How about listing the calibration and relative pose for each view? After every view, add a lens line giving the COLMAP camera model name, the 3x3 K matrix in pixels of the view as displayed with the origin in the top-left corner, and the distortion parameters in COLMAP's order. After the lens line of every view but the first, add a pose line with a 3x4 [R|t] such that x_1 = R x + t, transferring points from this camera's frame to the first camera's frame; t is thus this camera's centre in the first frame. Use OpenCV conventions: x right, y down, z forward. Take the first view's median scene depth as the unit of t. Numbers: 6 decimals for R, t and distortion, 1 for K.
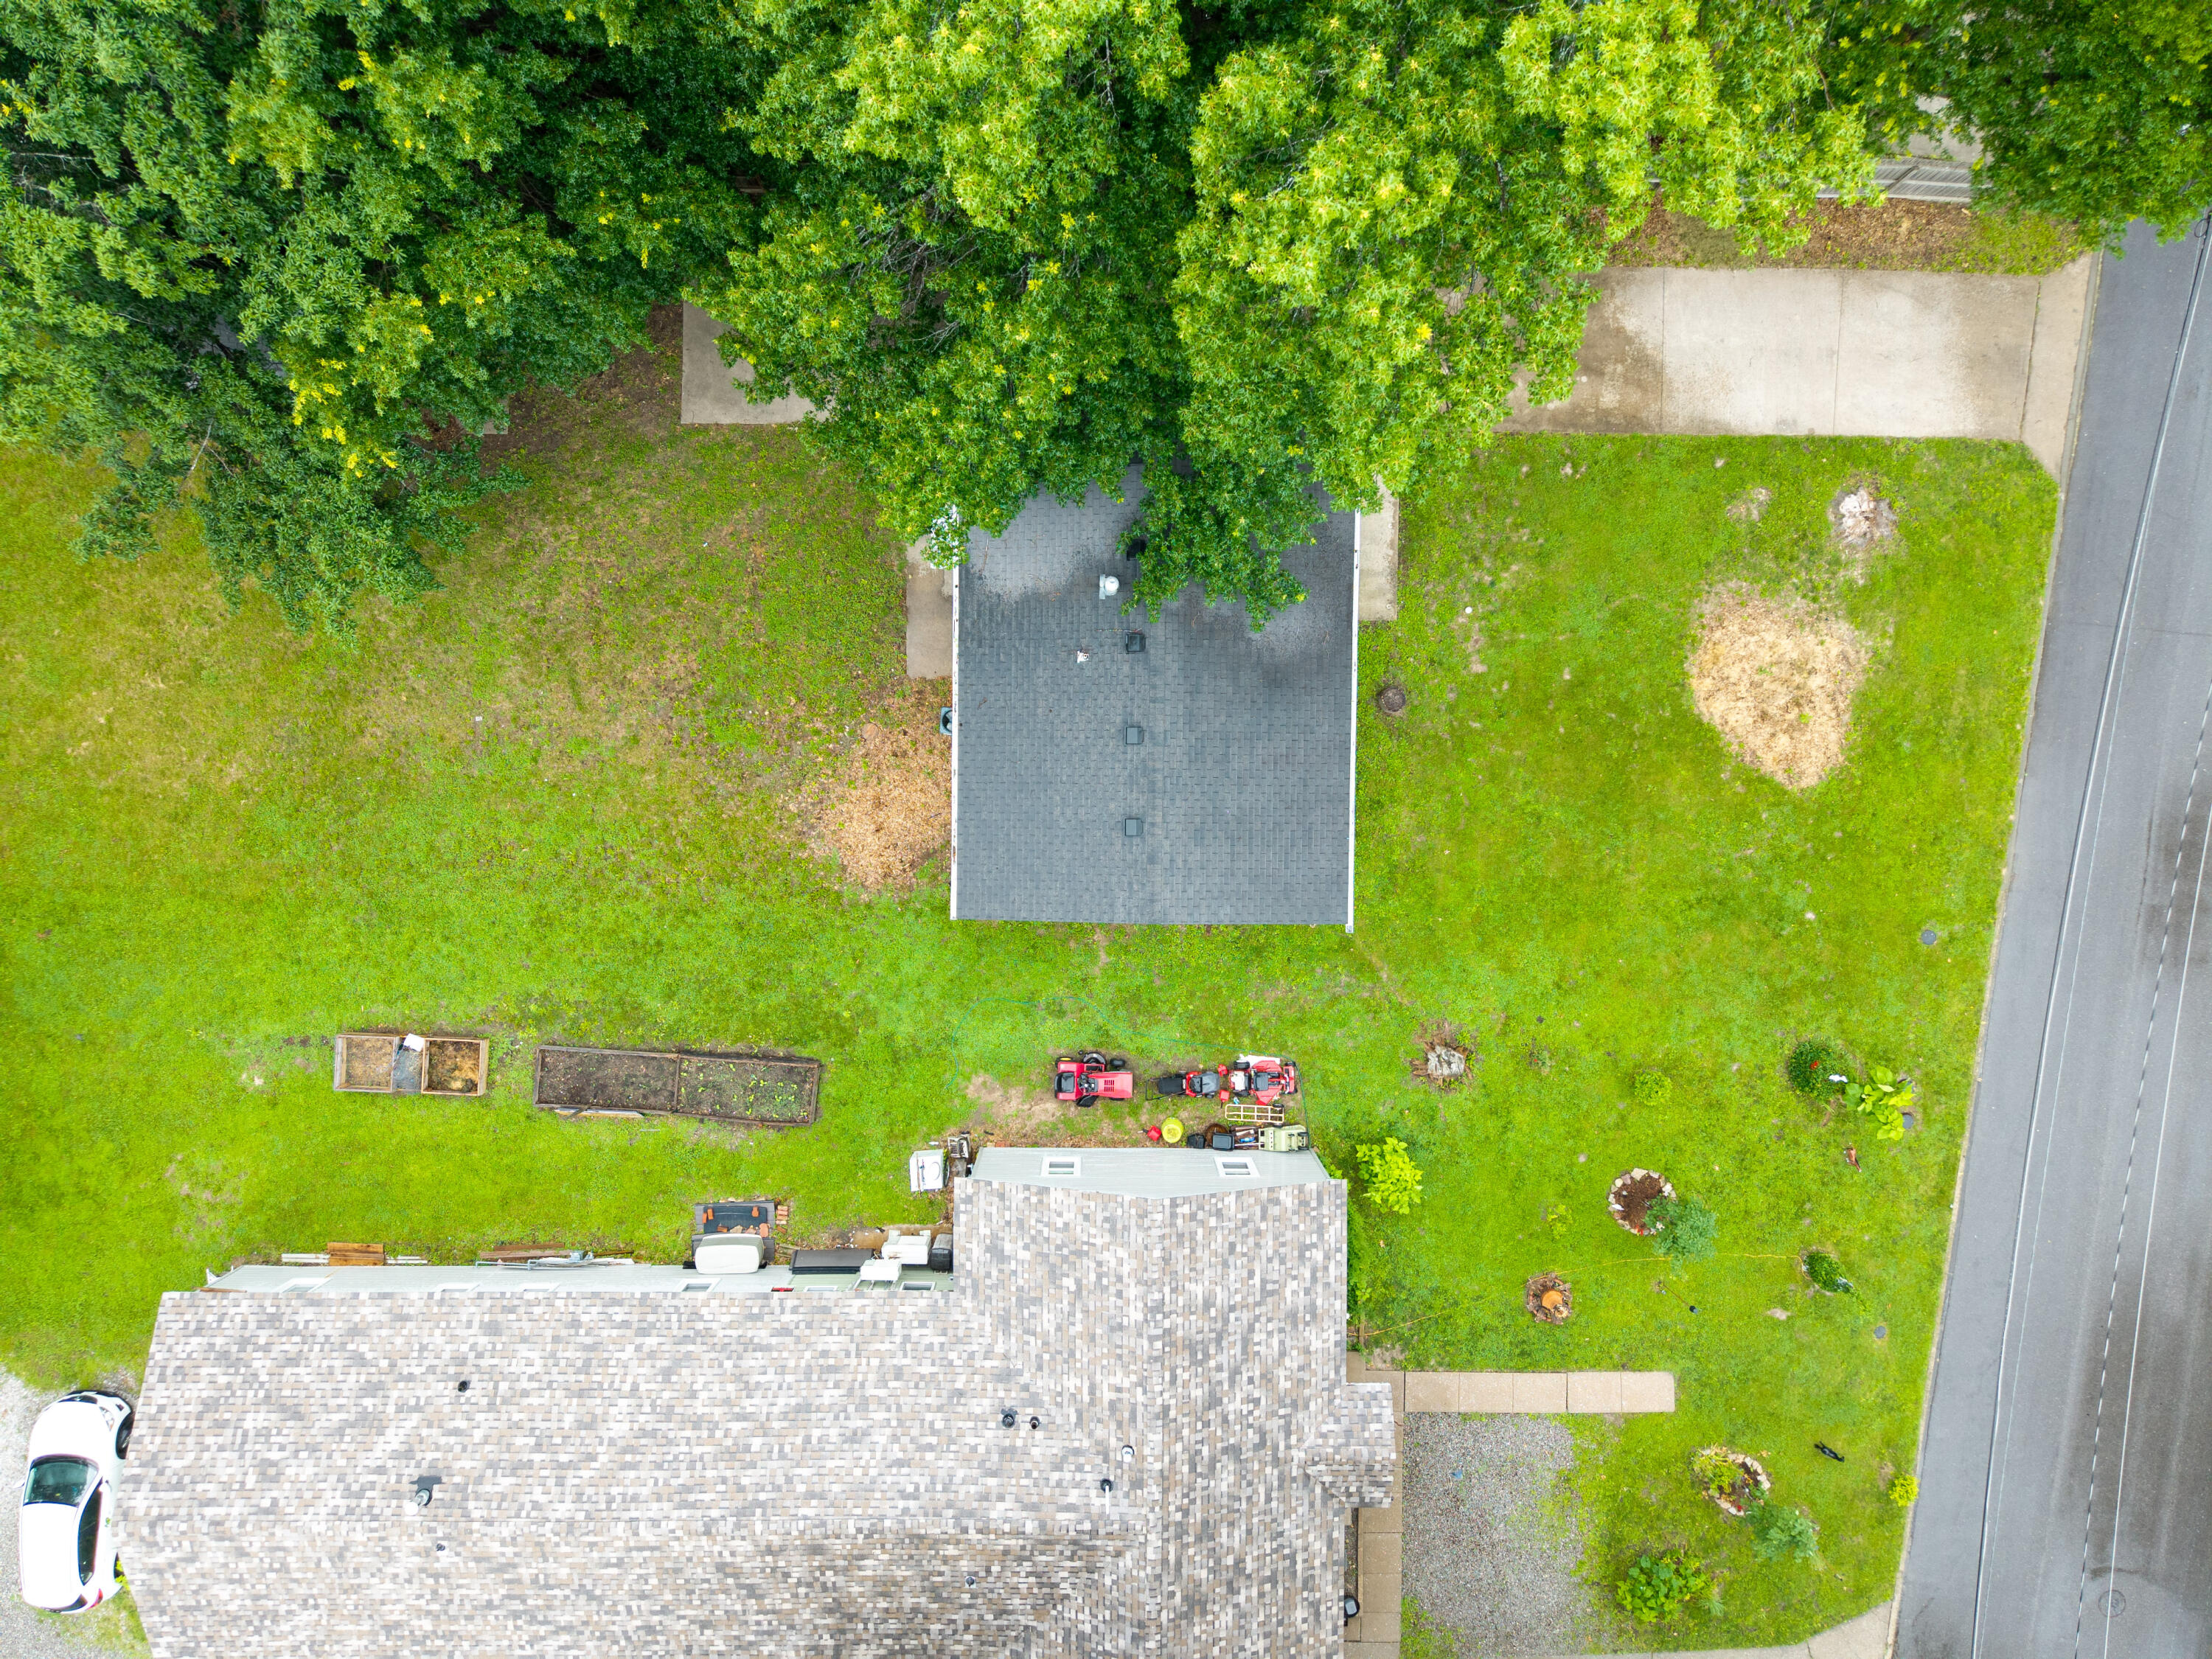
lens RADIAL K [[1474.5, 0, 1106.0], [0, 1474.5, 829.5], [0, 0, 1]] dist [0.037420, -0.039933]
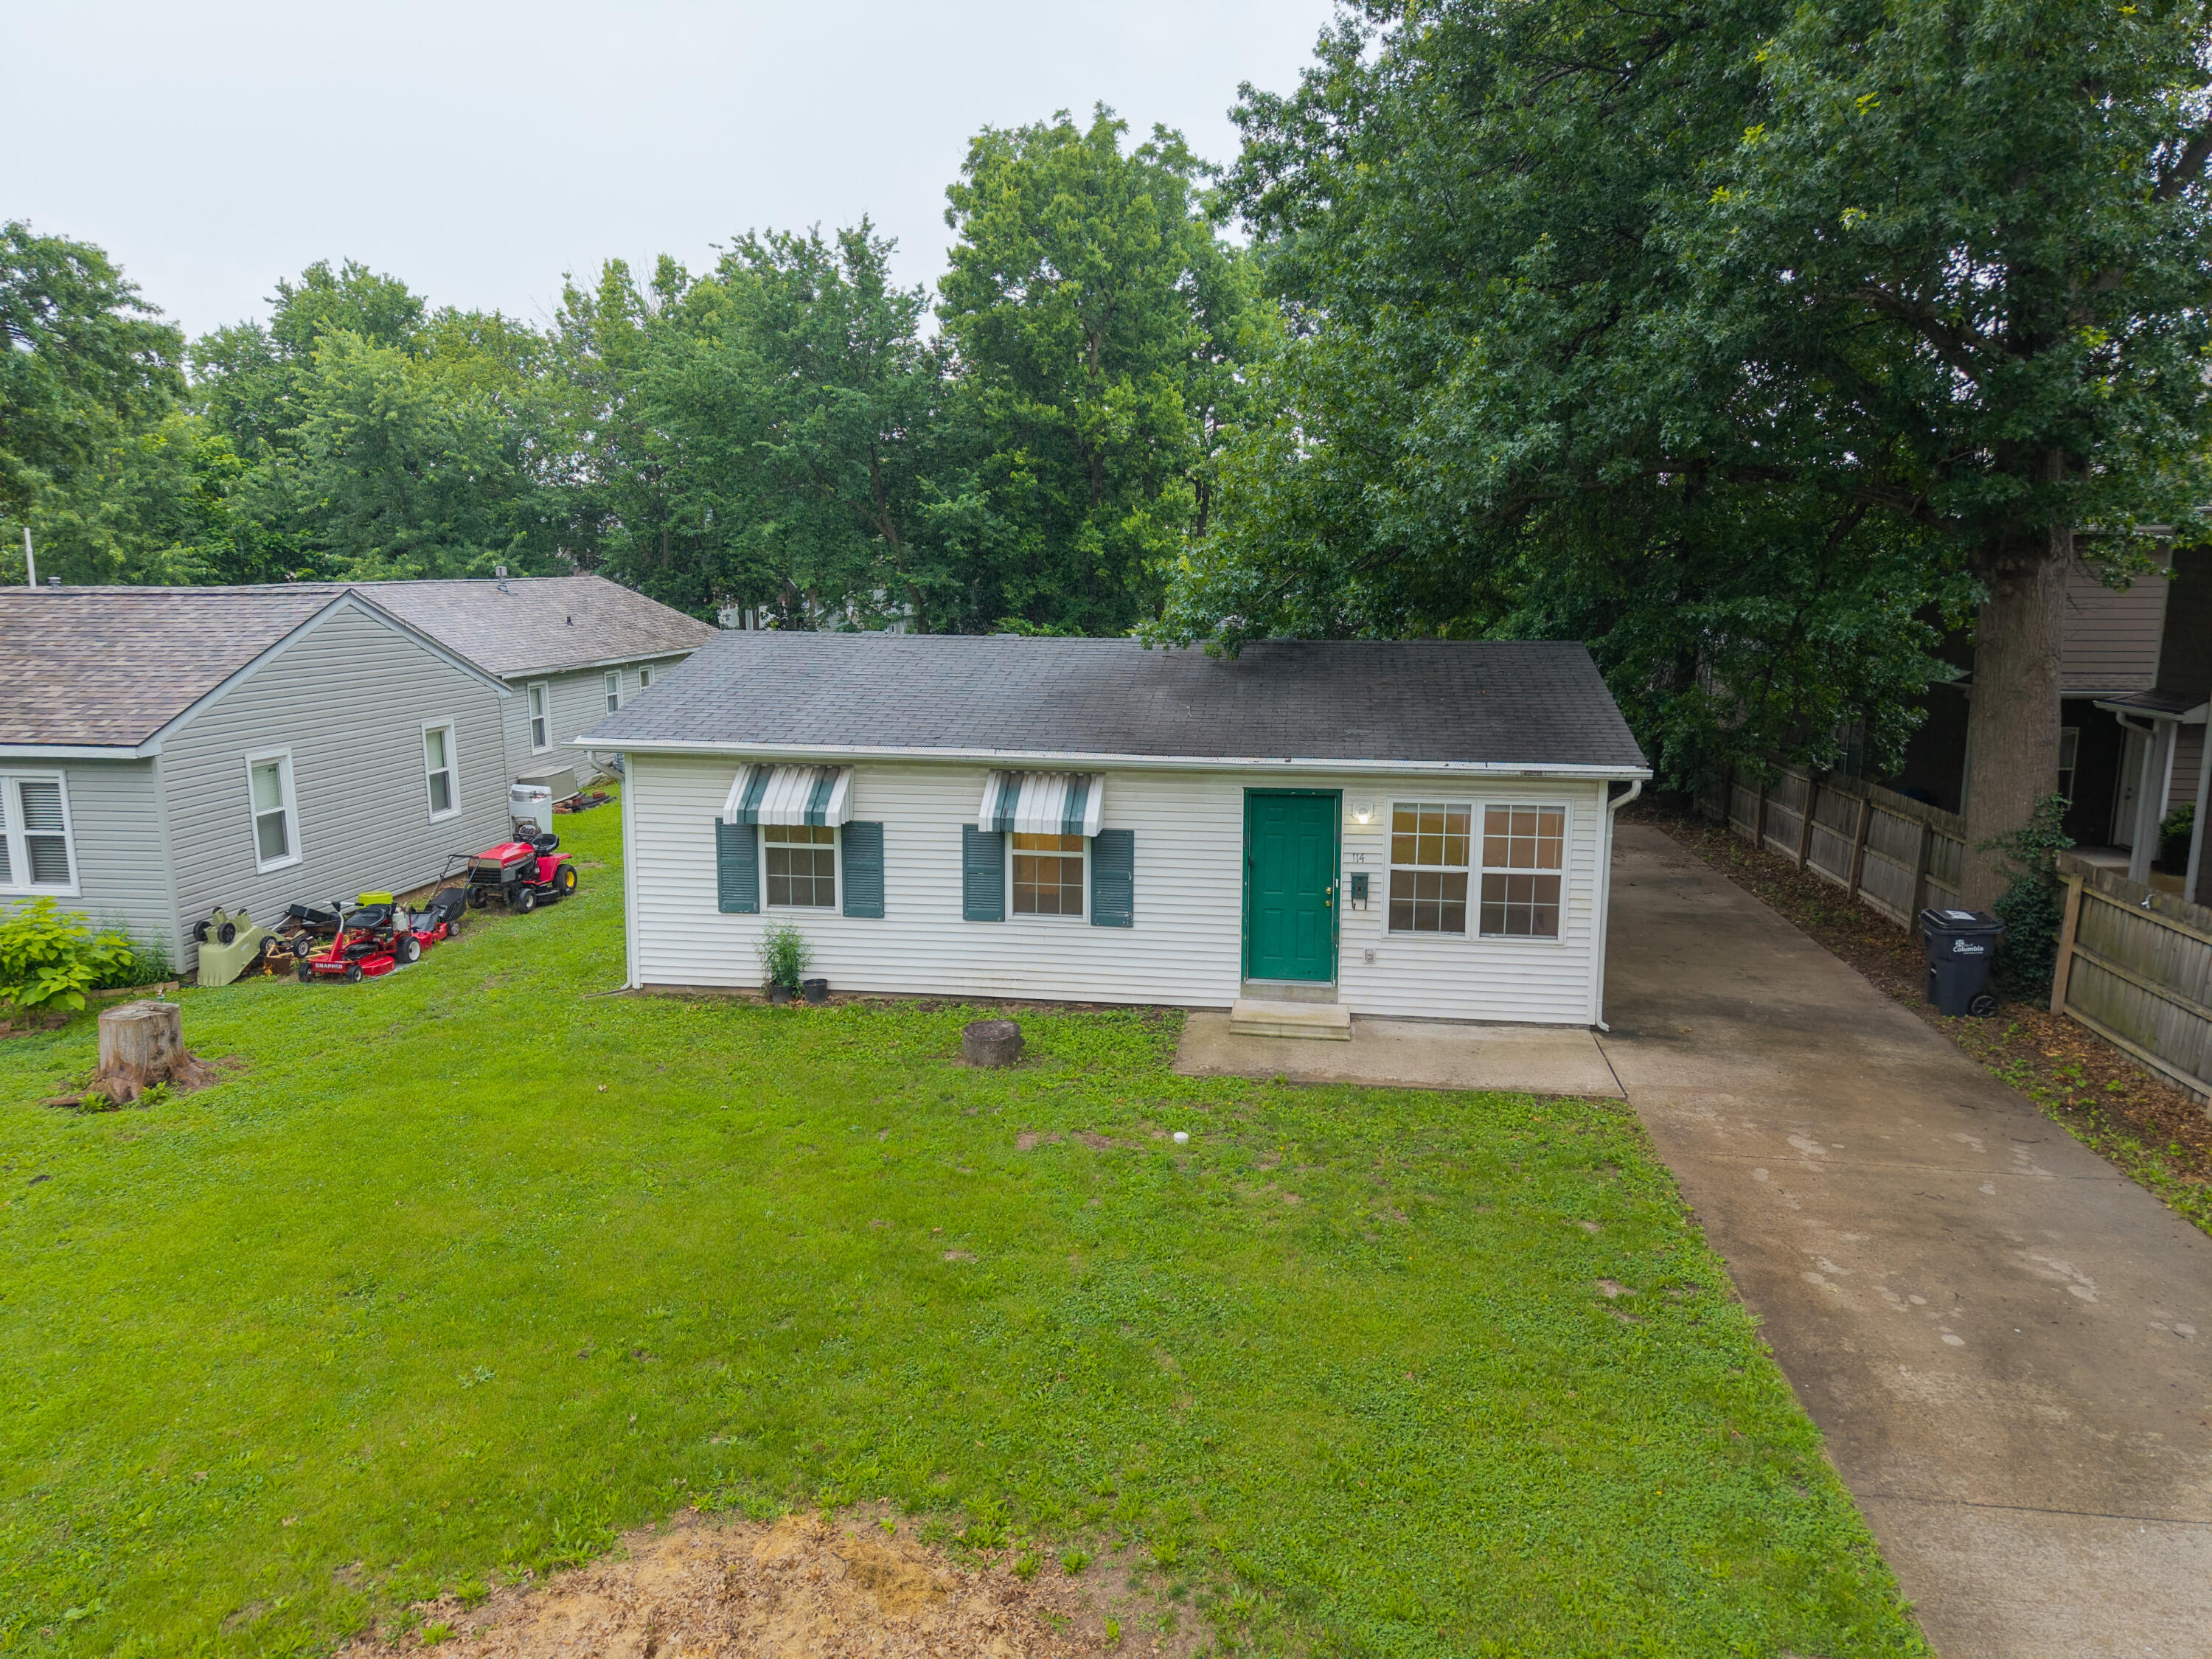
lens RADIAL K [[1474.5, 0, 1106.0], [0, 1474.5, 829.5], [0, 0, 1]] dist [0.037420, -0.039933]
pose [[-0.128918, 0.167310, -0.977439, 0.607399], [-0.991463, -0.041136, 0.123727, -0.171762], [-0.019507, 0.985046, 0.171184, 0.855455]]
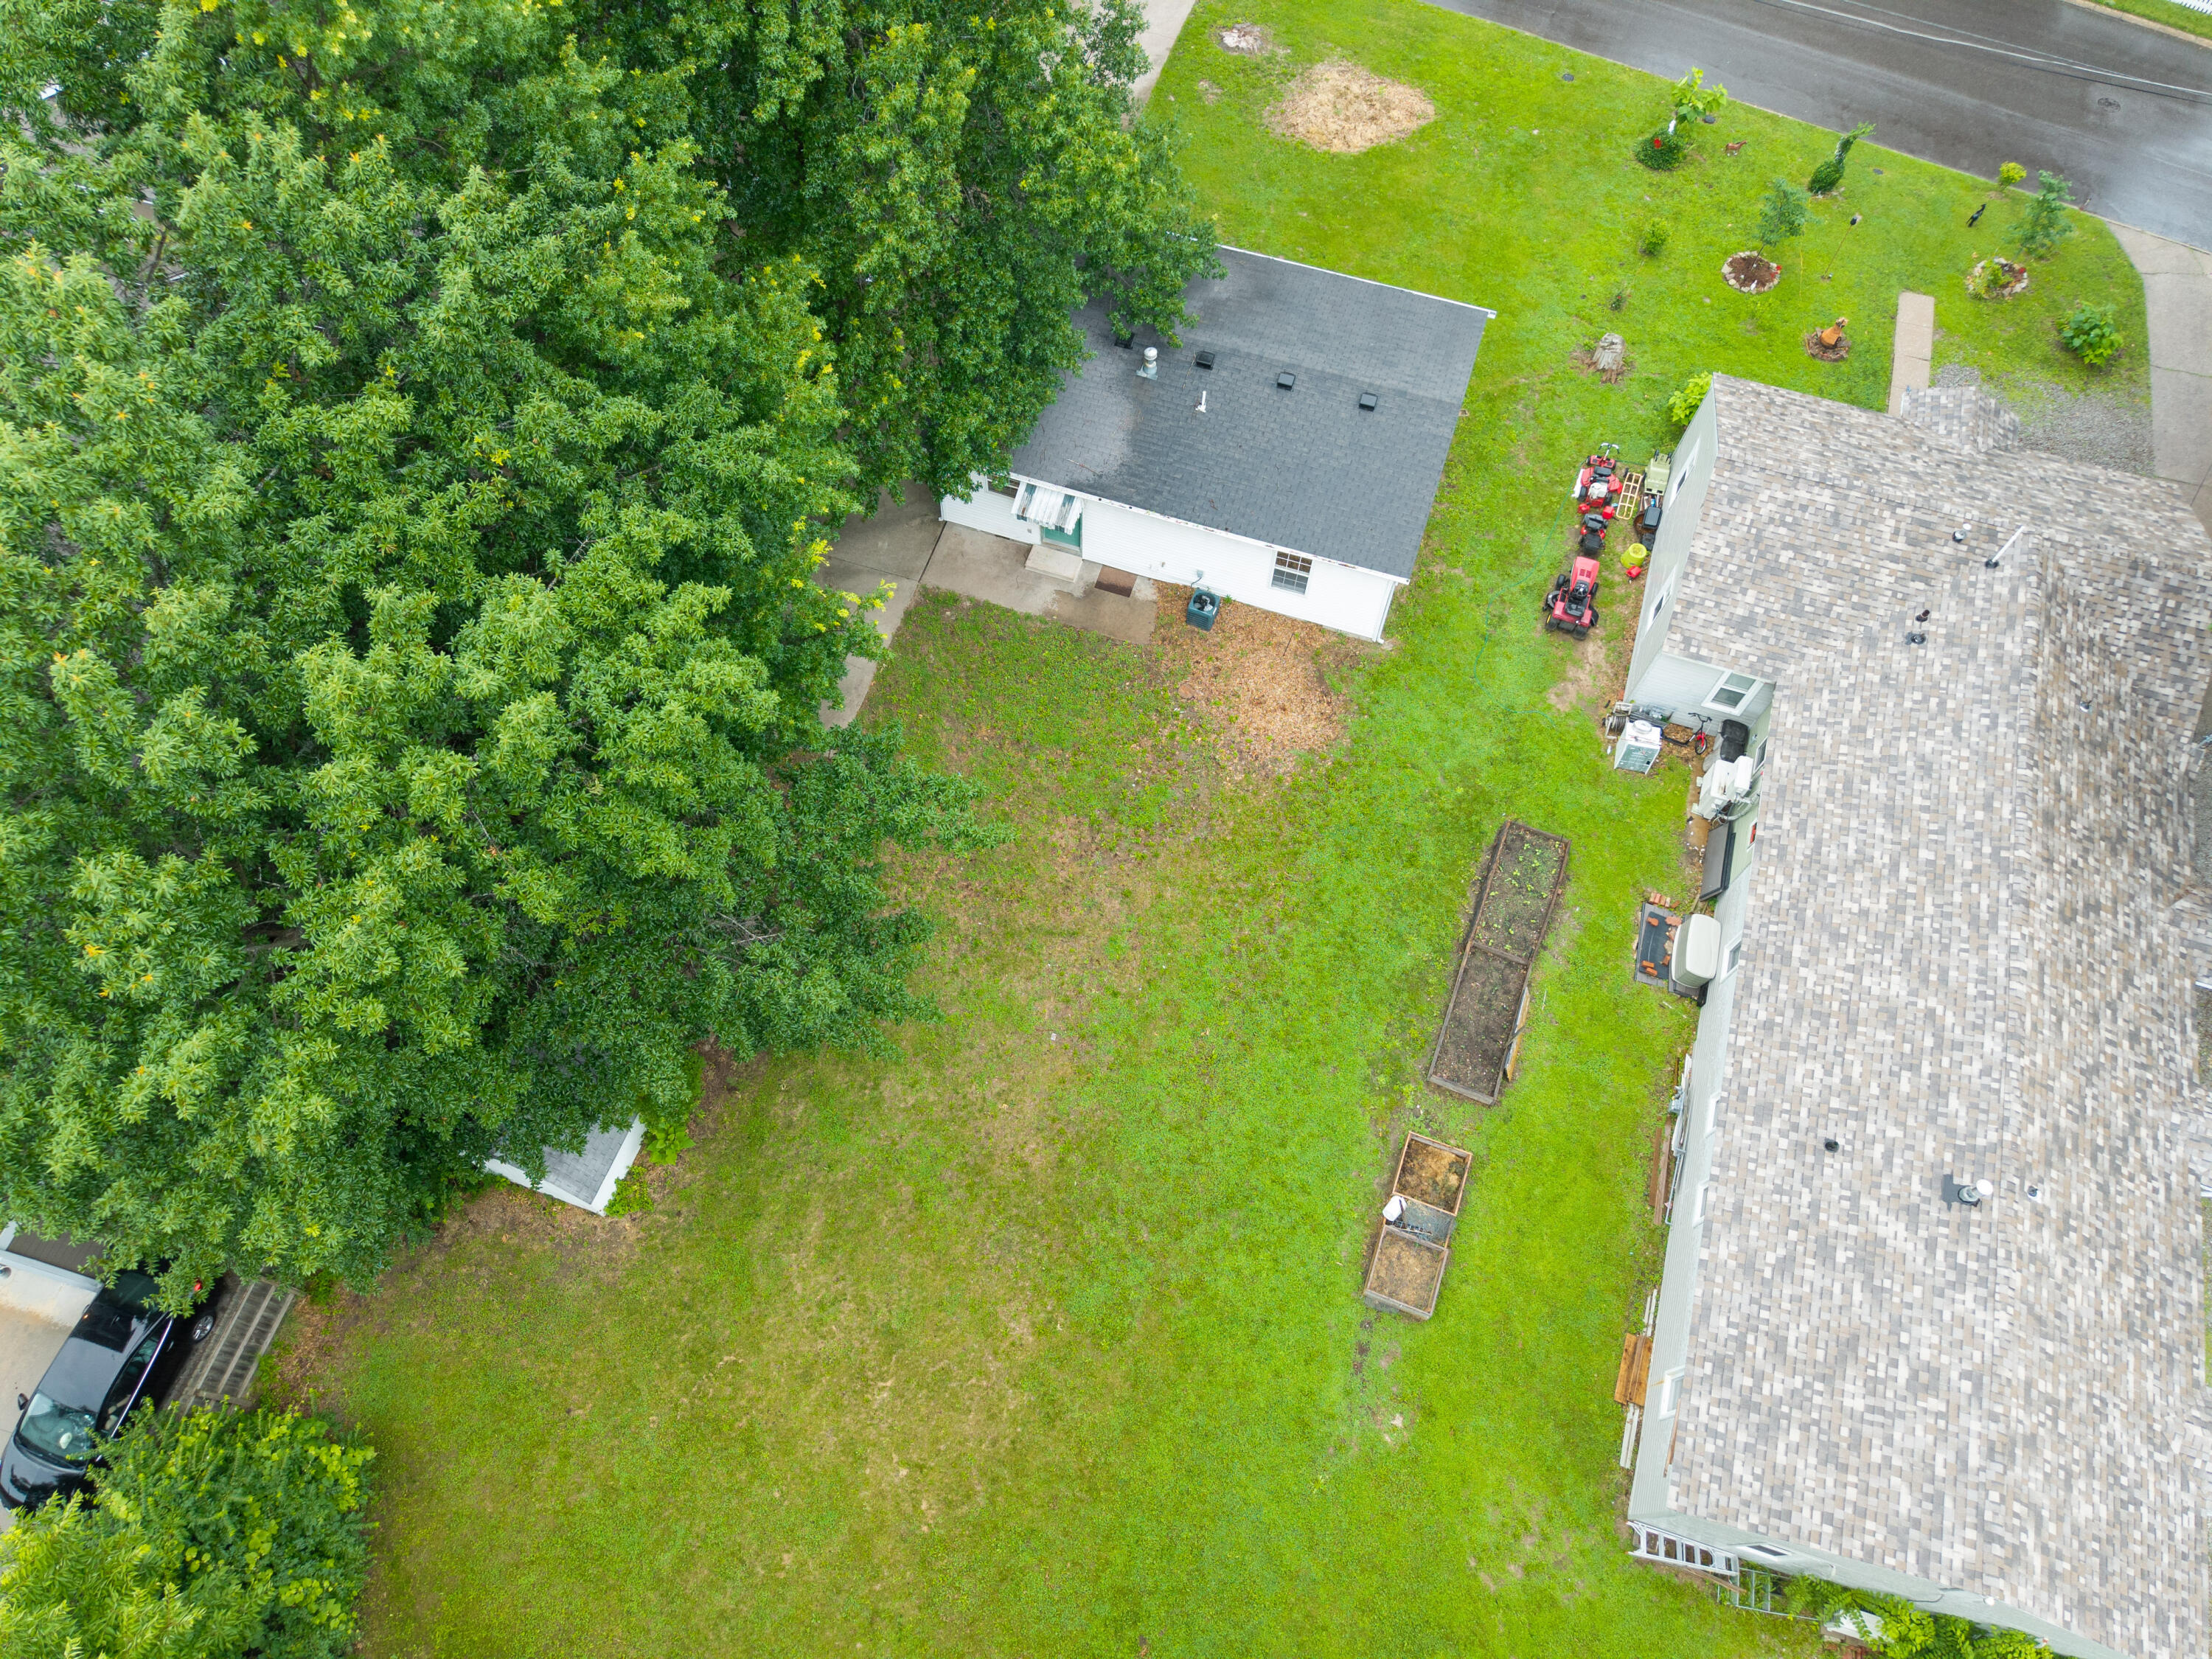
lens RADIAL K [[1474.5, 0, 1106.0], [0, 1474.5, 829.5], [0, 0, 1]] dist [0.037420, -0.039933]
pose [[0.302629, -0.848861, 0.433417, -0.692271], [0.953107, 0.270349, -0.136009, 0.042869], [-0.001721, 0.454253, 0.890871, 0.149698]]
